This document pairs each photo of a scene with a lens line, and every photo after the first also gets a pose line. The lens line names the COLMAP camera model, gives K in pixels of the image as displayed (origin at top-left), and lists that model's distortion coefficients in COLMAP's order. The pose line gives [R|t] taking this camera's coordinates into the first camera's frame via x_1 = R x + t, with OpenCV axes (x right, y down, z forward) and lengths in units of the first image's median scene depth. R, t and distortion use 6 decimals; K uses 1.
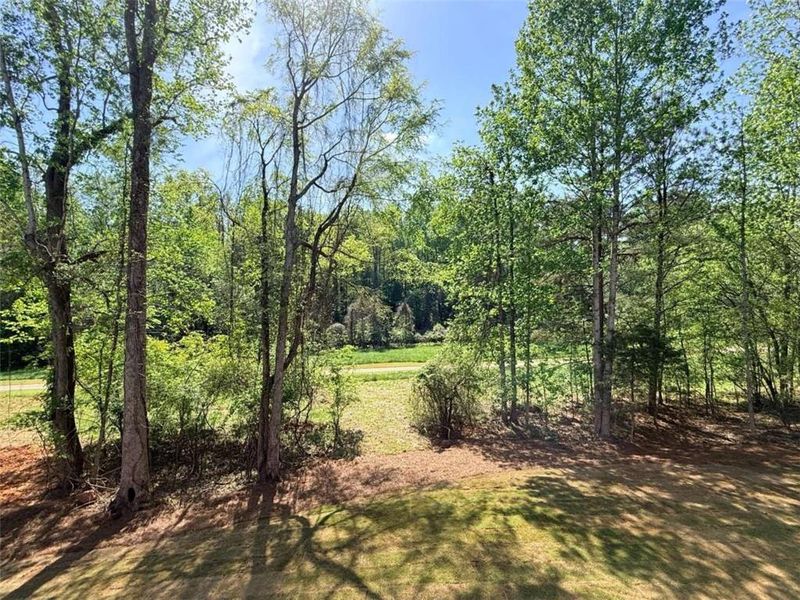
lens RADIAL K [[375.6, 0, 402.8], [0, 375.6, 301.9], [0, 0, 1]] dist [0.001424, 0.000154]
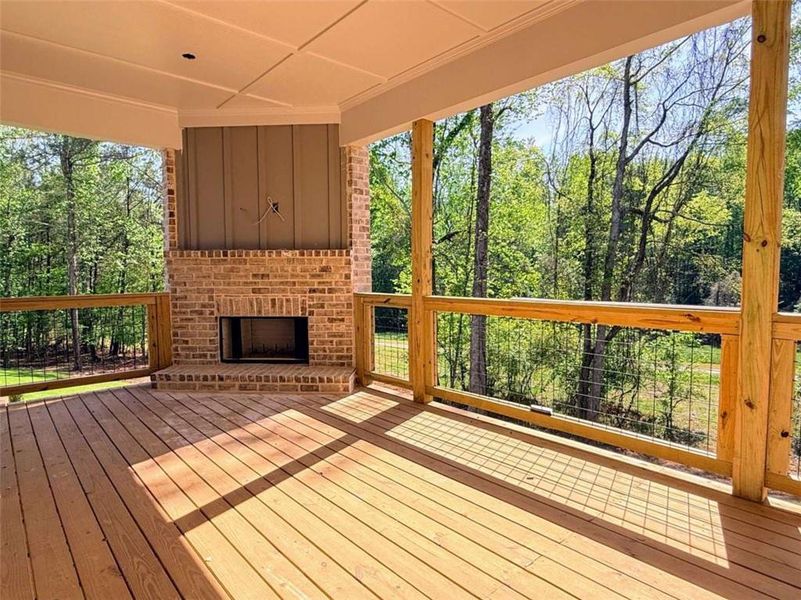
lens RADIAL K [[470.5, 0, 400.1], [0, 470.5, 302.2], [0, 0, 1]] dist [0.000607, 0.002023]
pose [[0.736423, 0.040703, -0.675295, 0.089087], [-0.008809, 0.998681, 0.050588, 0.014242], [0.676464, -0.031306, 0.735810, -0.205571]]
